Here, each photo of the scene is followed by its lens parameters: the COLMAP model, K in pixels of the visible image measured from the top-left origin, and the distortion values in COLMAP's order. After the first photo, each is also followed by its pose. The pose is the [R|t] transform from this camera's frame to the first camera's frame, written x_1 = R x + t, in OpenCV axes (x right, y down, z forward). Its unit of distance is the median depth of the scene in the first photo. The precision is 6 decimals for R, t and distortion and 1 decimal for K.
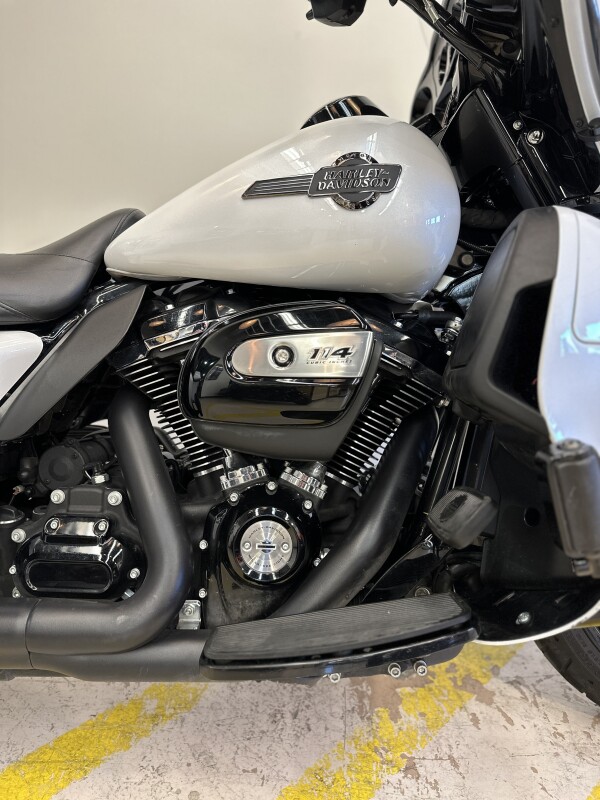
lens RADIAL K [[553.3, 0, 300.0], [0, 553.3, 400.0], [0, 0, 1]] dist [0.005429, -0.003092]
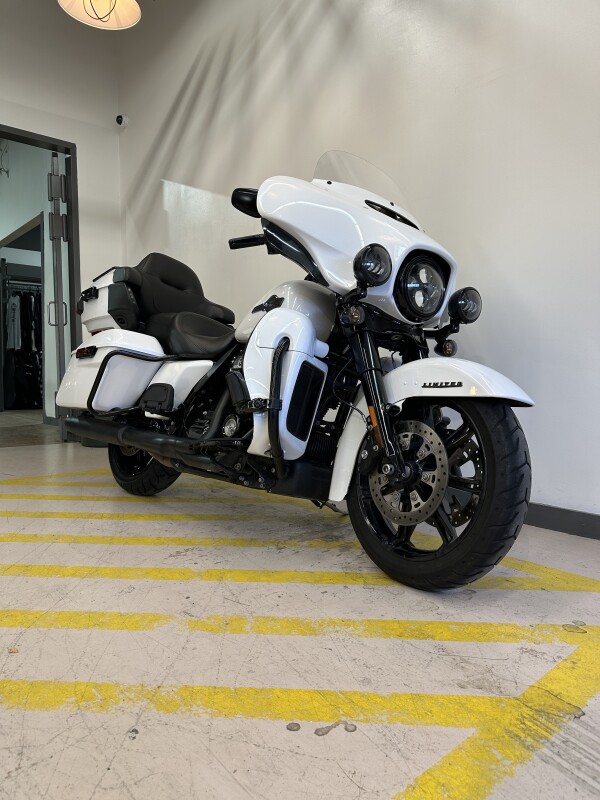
lens RADIAL K [[553.3, 0, 300.0], [0, 553.3, 400.0], [0, 0, 1]] dist [0.005429, -0.003092]
pose [[0.662725, 0.034242, -0.748080, 2.139372], [-0.194817, 0.972441, -0.128078, 0.394699], [0.723078, 0.230619, 0.651132, -0.613152]]
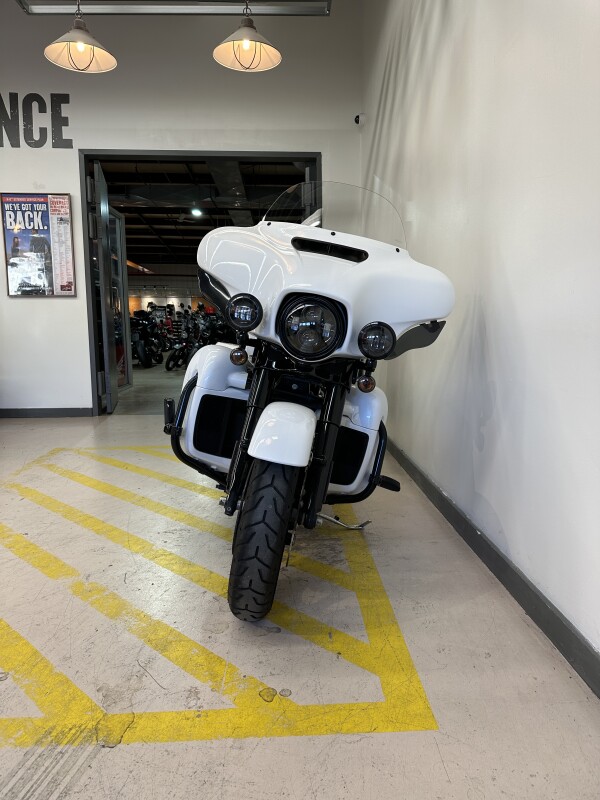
lens RADIAL K [[555.1, 0, 310.7], [0, 555.1, 400.2], [0, 0, 1]] dist [-0.004081, -0.006148]
pose [[0.054040, 0.121471, -0.991123, 3.052292], [-0.259333, 0.960221, 0.103544, -0.400320], [0.964275, 0.251435, 0.083392, 1.060155]]
